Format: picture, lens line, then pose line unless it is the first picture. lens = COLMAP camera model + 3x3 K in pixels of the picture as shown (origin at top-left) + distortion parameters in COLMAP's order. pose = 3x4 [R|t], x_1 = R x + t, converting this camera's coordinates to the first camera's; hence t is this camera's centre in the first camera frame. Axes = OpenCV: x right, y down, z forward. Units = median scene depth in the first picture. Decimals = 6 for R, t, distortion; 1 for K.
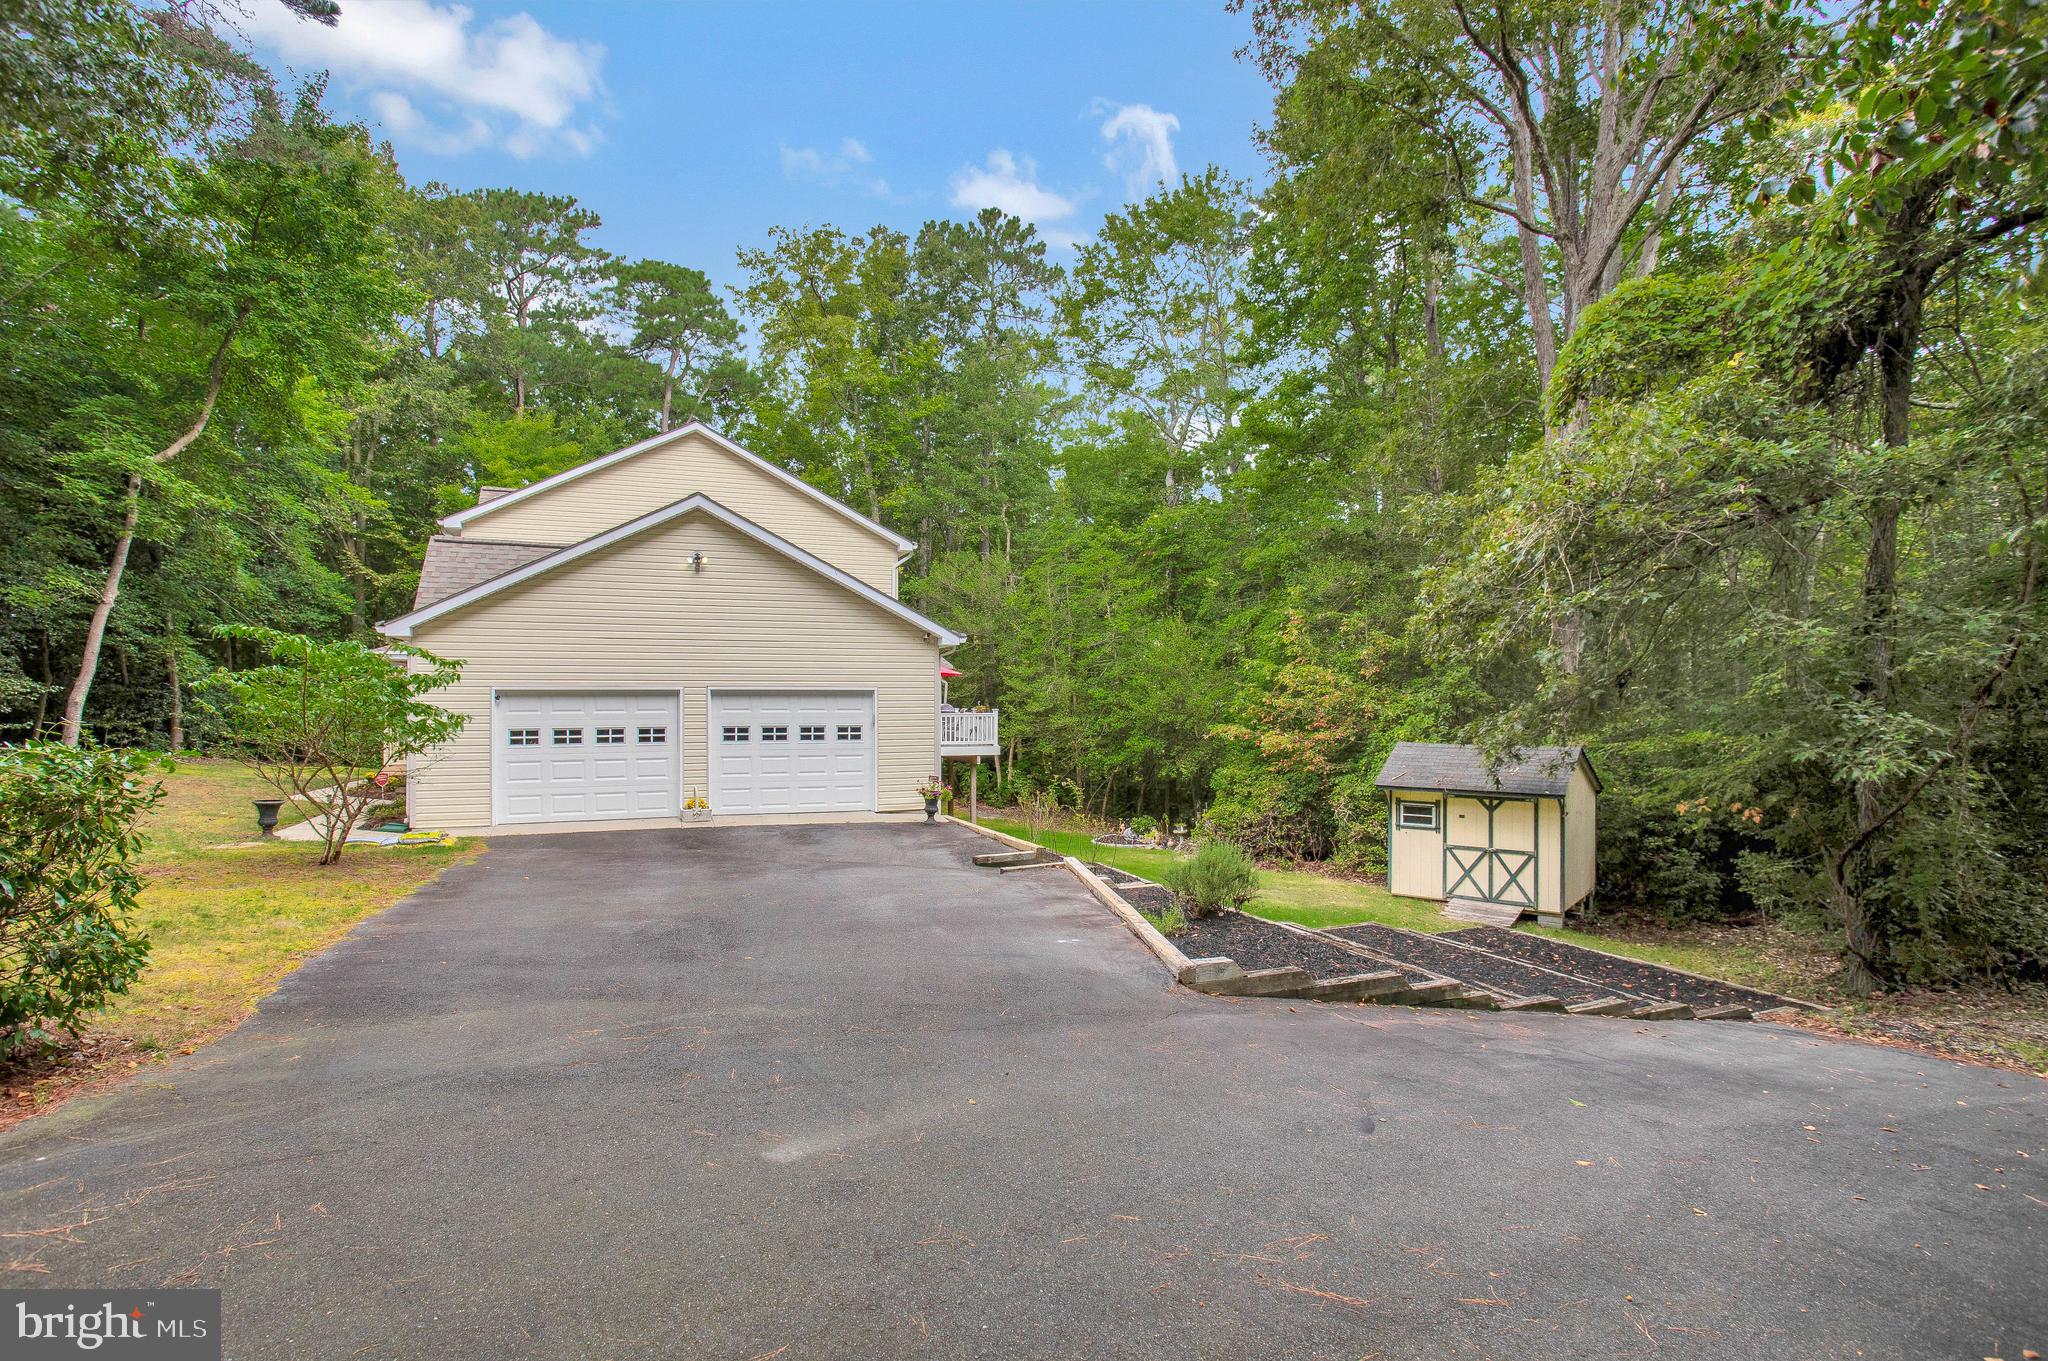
lens RADIAL K [[1016.3, 0, 1041.6], [0, 1016.3, 690.8], [0, 0, 1]] dist [-0.088322, 0.053813]
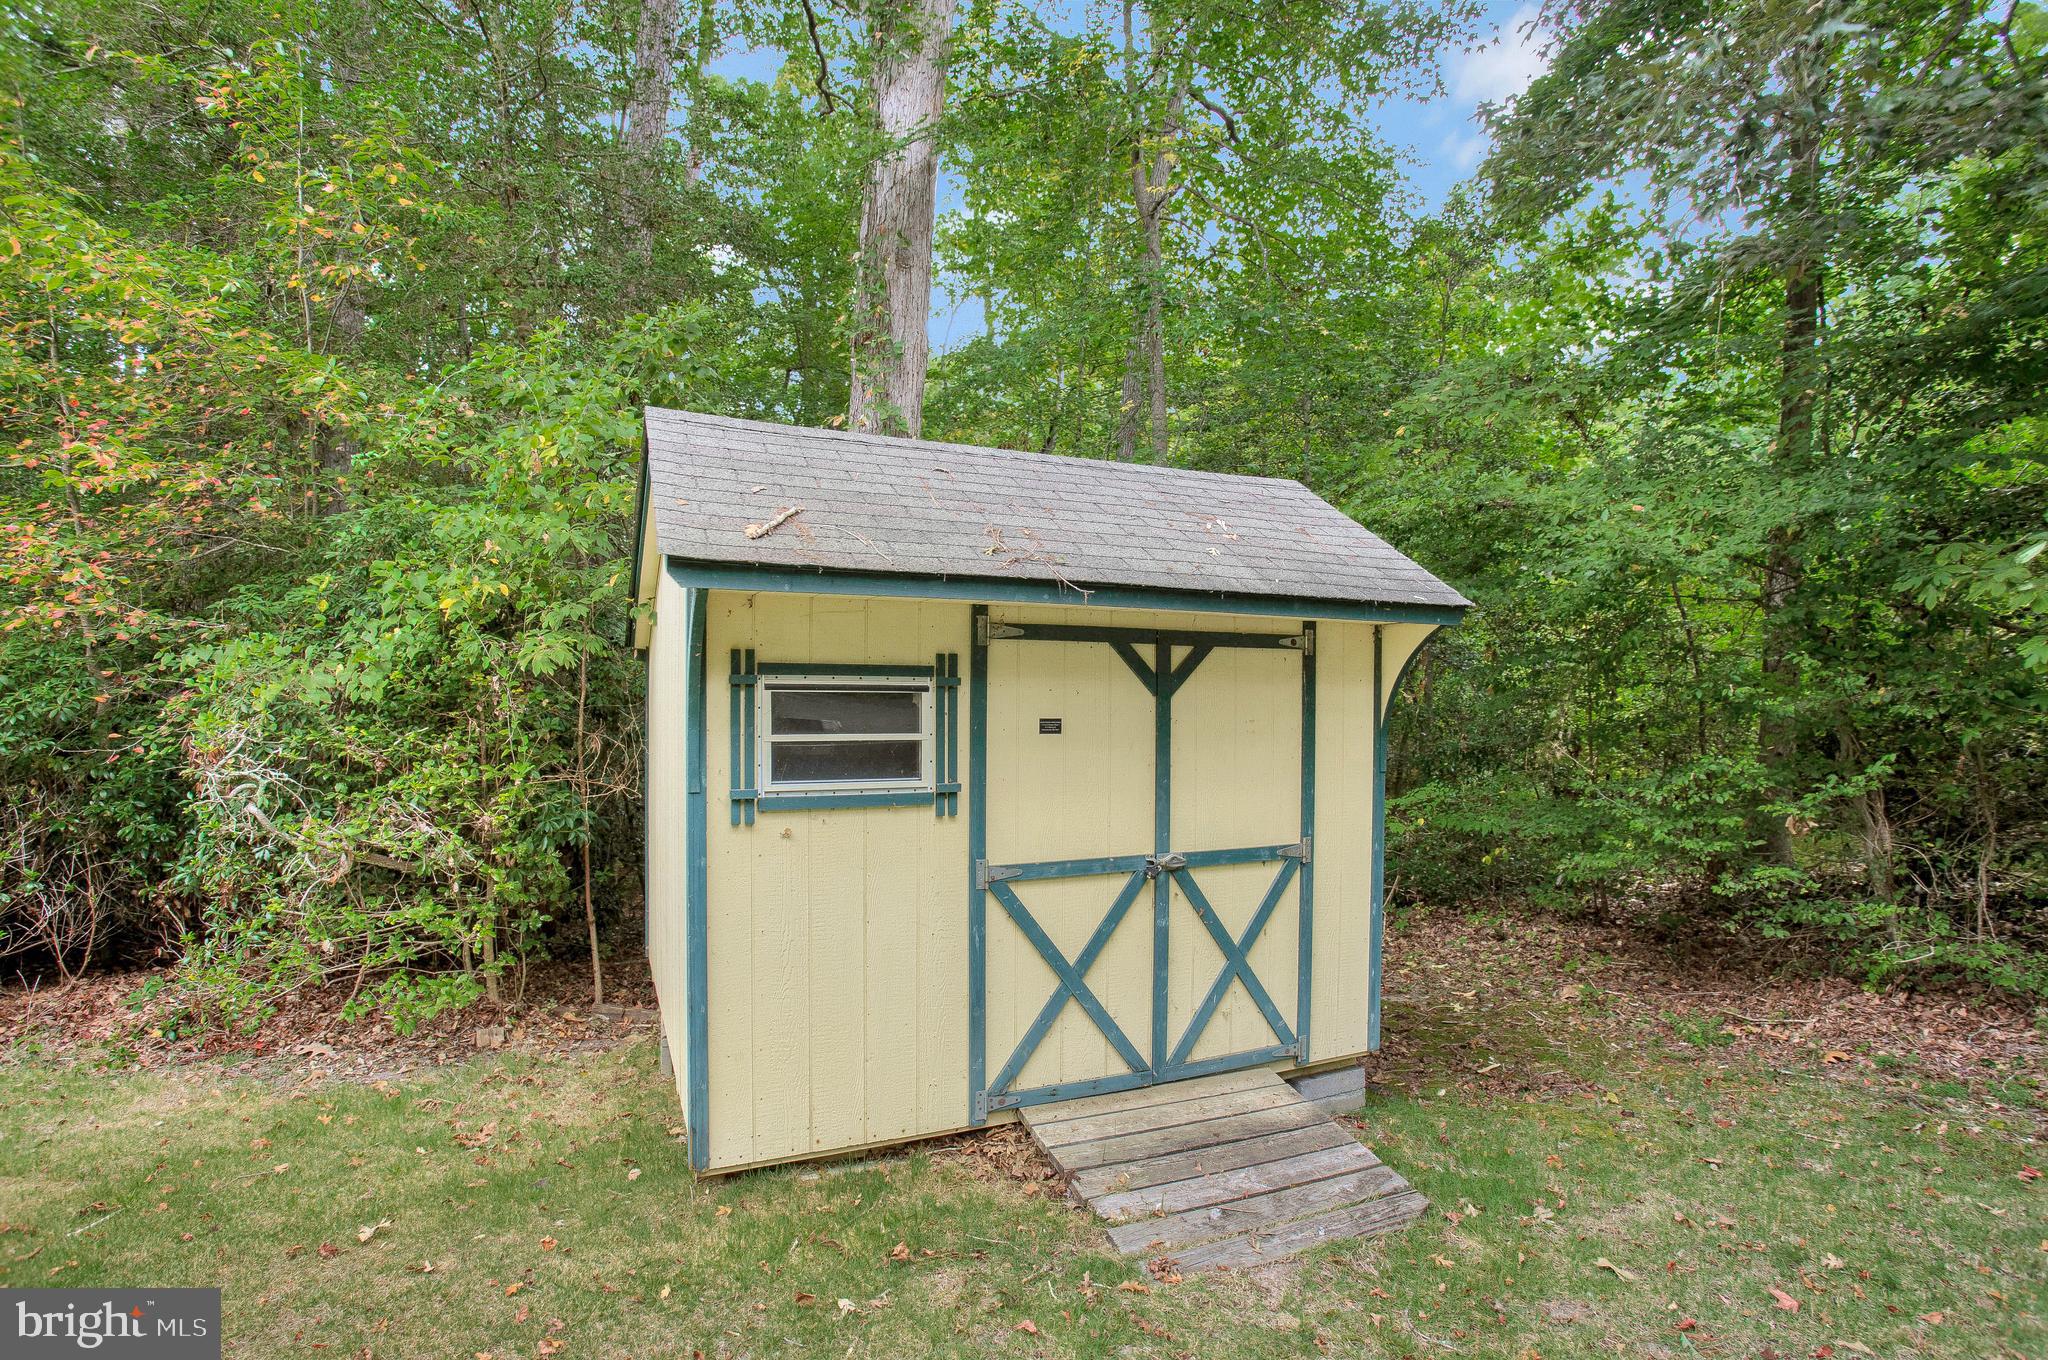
lens RADIAL K [[1016.3, 0, 1041.6], [0, 1016.3, 690.3], [0, 0, 1]] dist [-0.088322, 0.053813]
pose [[0.461970, -0.003387, 0.886889, 0.166677], [-0.018466, 0.999739, 0.013437, 0.085203], [-0.886703, -0.022585, 0.461787, 0.668321]]
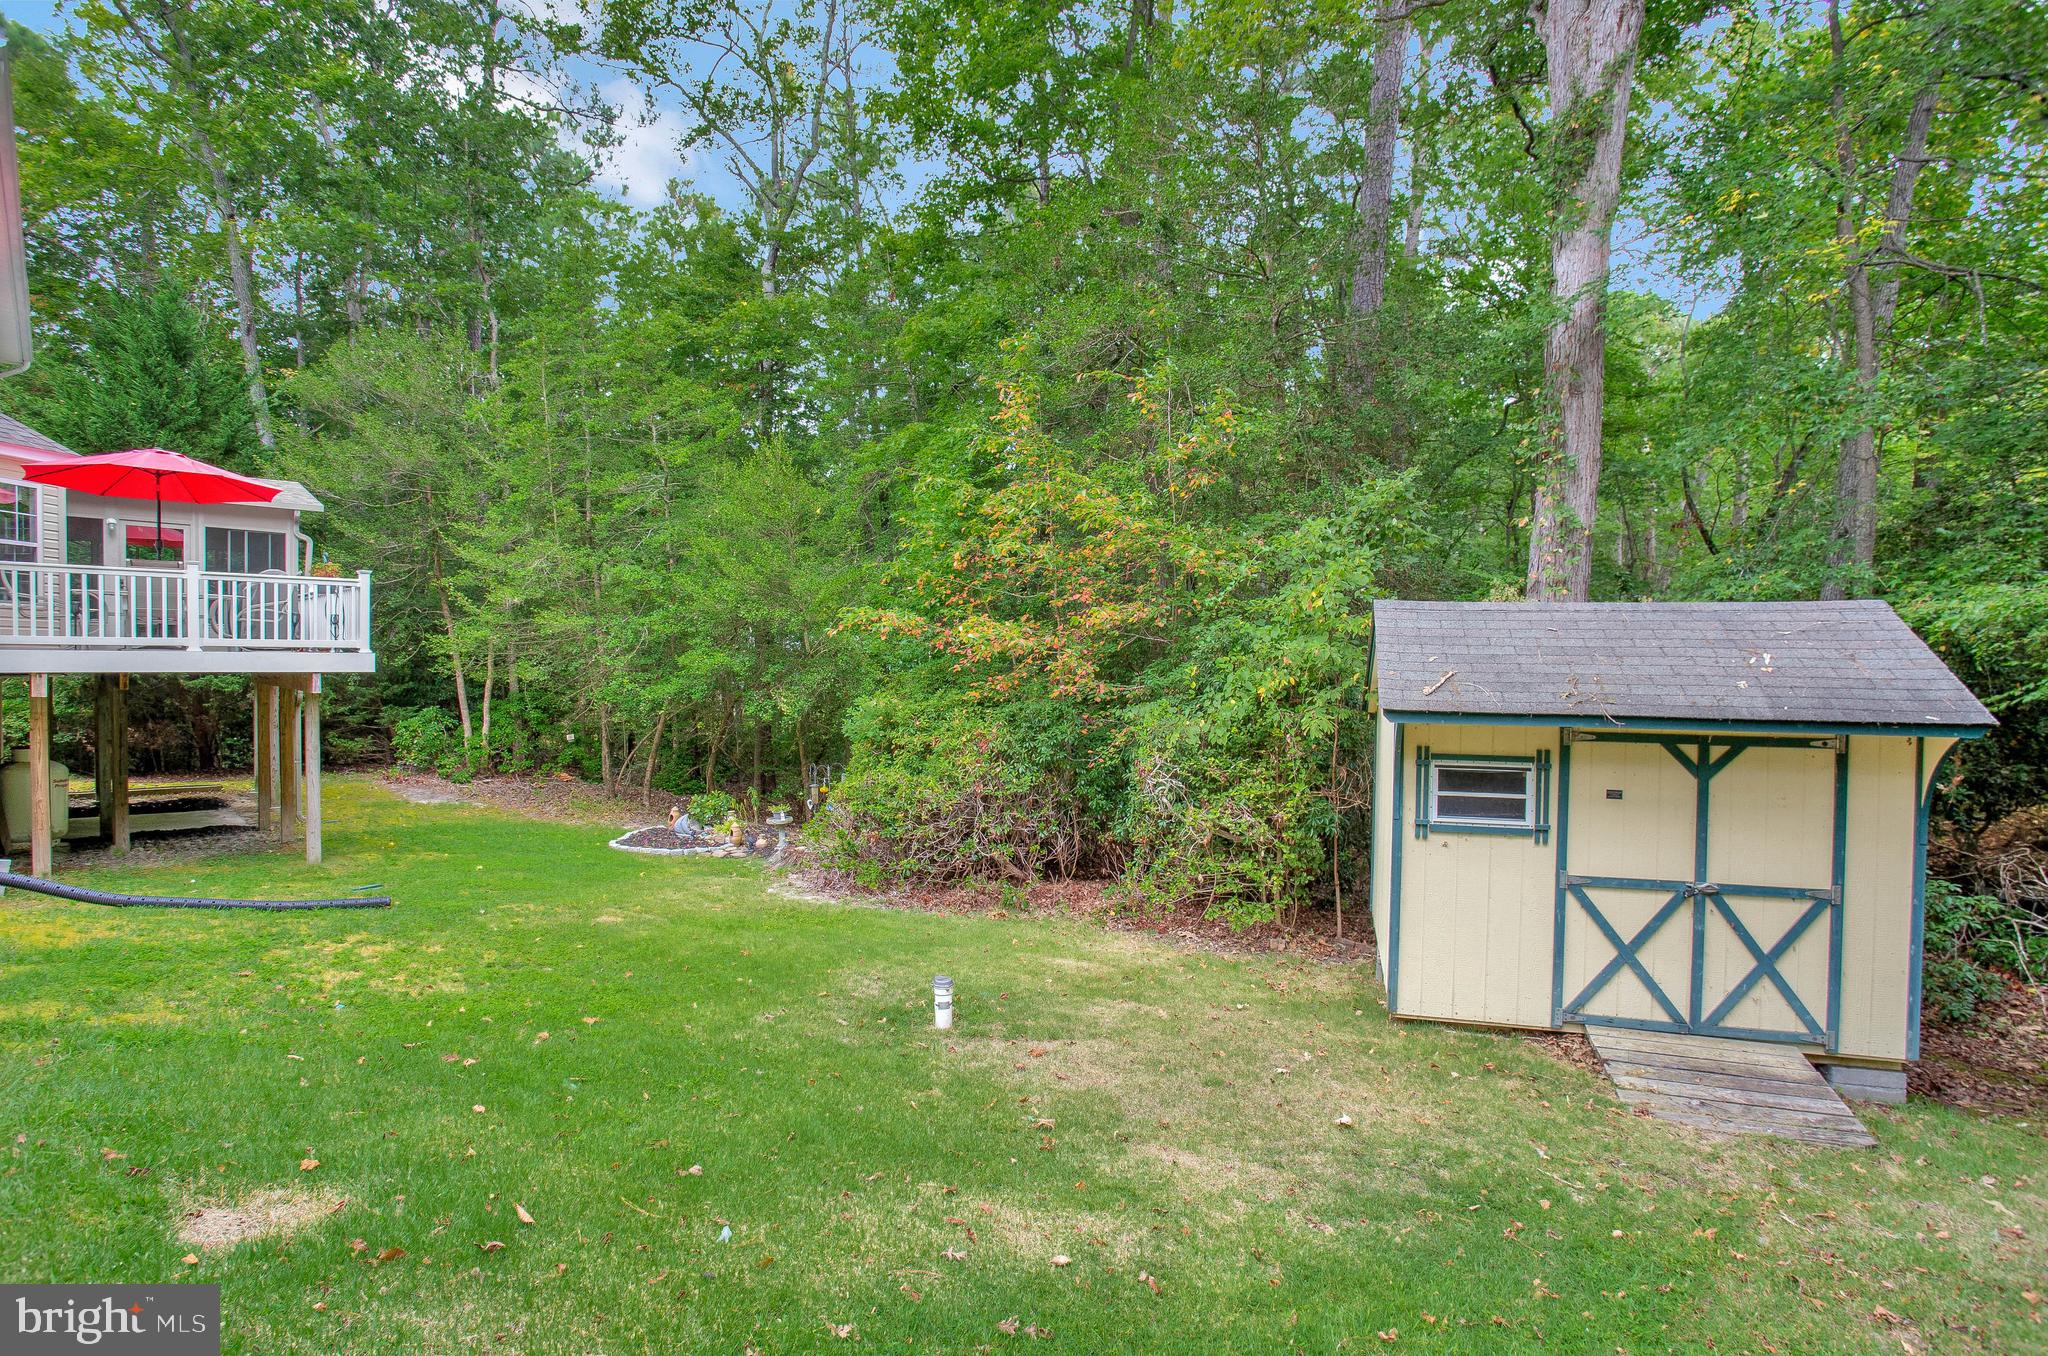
lens RADIAL K [[1016.3, 0, 1041.6], [0, 1016.3, 688.3], [0, 0, 1]] dist [-0.088322, 0.053813]
pose [[0.924035, -0.000519, 0.382307, 0.074991], [-0.014339, 0.999248, 0.036015, 0.058309], [-0.382038, -0.038761, 0.923333, 0.561696]]
